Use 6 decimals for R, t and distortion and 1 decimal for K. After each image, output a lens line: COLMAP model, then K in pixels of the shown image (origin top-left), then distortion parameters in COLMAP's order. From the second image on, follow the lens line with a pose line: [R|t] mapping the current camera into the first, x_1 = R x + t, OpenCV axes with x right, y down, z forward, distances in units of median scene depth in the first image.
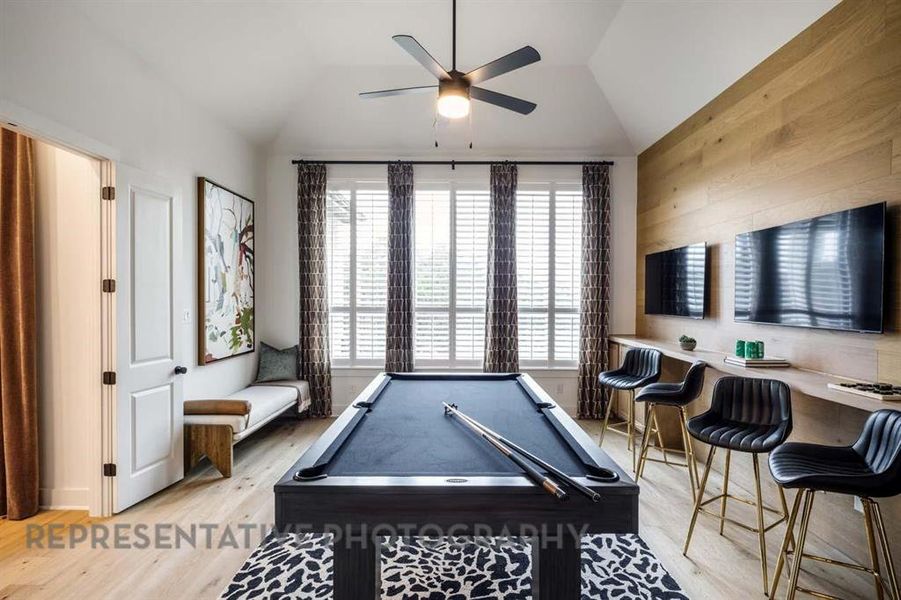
lens RADIAL K [[434.1, 0, 450.5], [0, 434.1, 300.0], [0, 0, 1]] dist [0.001435, 0.000360]
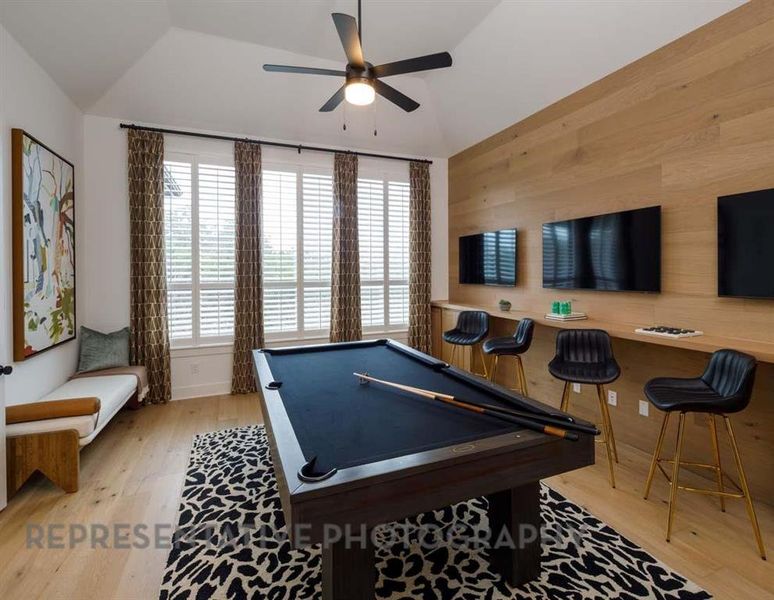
lens RADIAL K [[371.6, 0, 386.1], [0, 371.6, 269.1], [0, 0, 1]] dist [0.013271, -0.013269]
pose [[0.924429, -0.010207, 0.381218, -0.157412], [0.014436, 0.999862, -0.008235, -0.003994], [-0.381082, 0.013116, 0.924448, 0.074503]]
